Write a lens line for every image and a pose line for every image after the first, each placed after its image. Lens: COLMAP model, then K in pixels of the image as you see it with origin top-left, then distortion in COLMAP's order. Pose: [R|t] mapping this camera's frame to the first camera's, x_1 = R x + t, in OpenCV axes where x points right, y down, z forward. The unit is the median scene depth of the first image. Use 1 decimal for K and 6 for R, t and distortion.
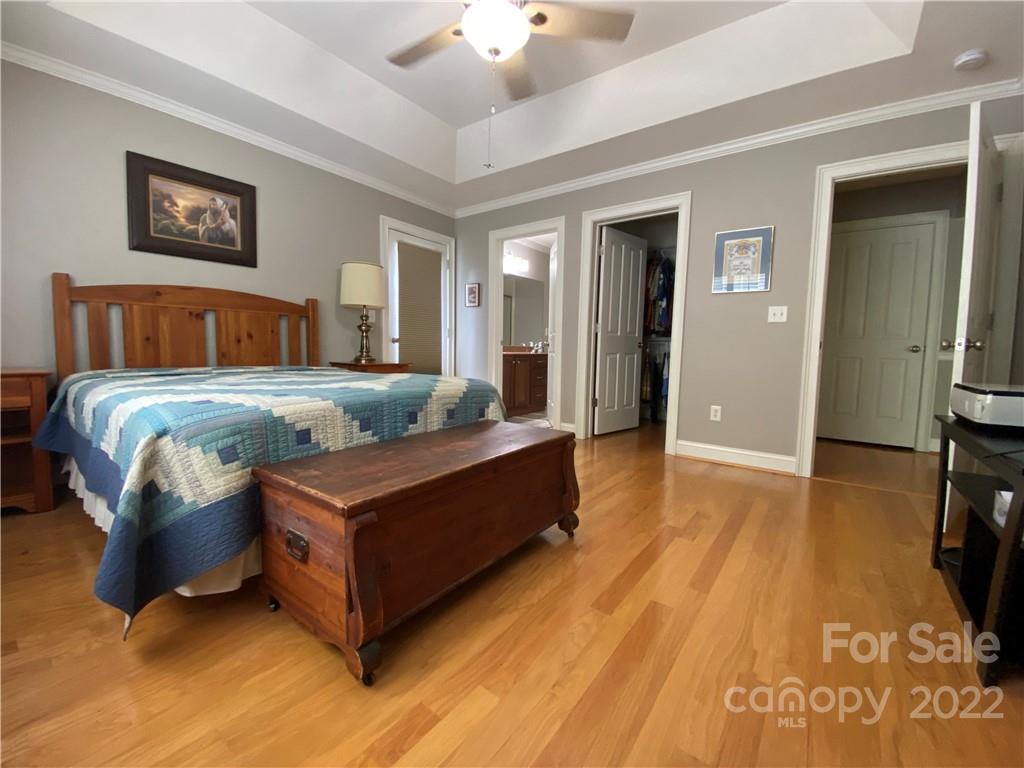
lens RADIAL K [[417.0, 0, 515.2], [0, 417.0, 379.2], [0, 0, 1]] dist [0.000792, -0.000222]
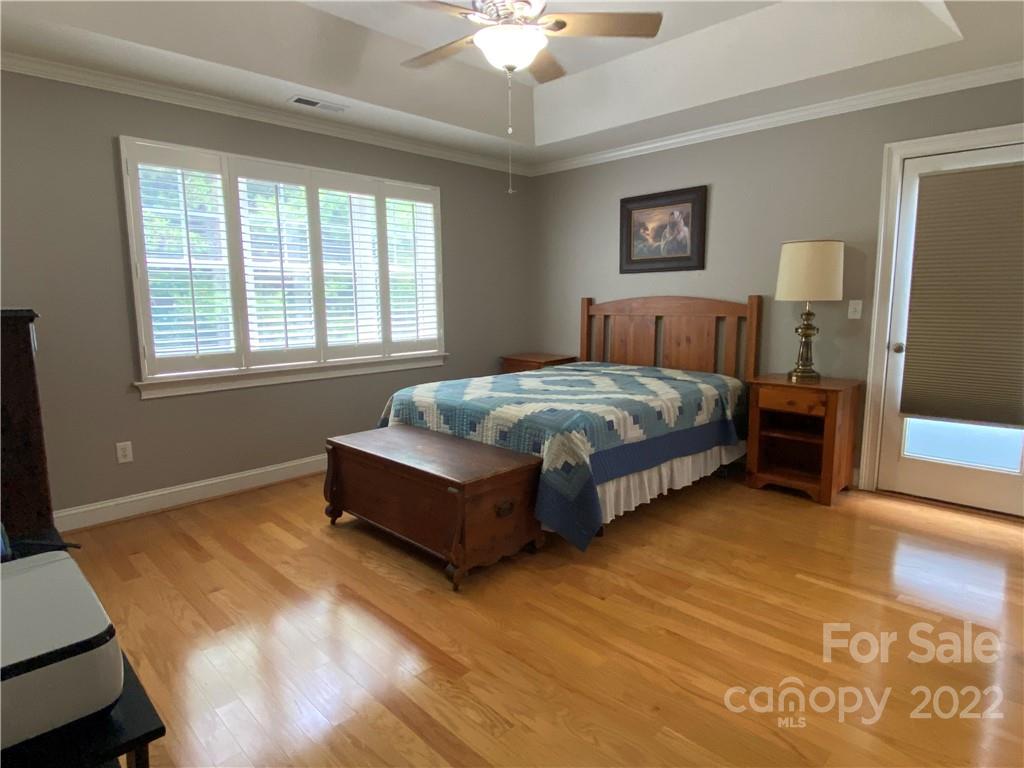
lens RADIAL K [[580.3, 0, 514.1], [0, 580.3, 382.6], [0, 0, 1]] dist [0.007752, 0.000428]
pose [[-0.143873, 0.127387, -0.981363, 0.962676], [-0.069623, 0.987920, 0.138445, -0.193521], [0.987144, 0.088244, -0.133266, 0.912674]]
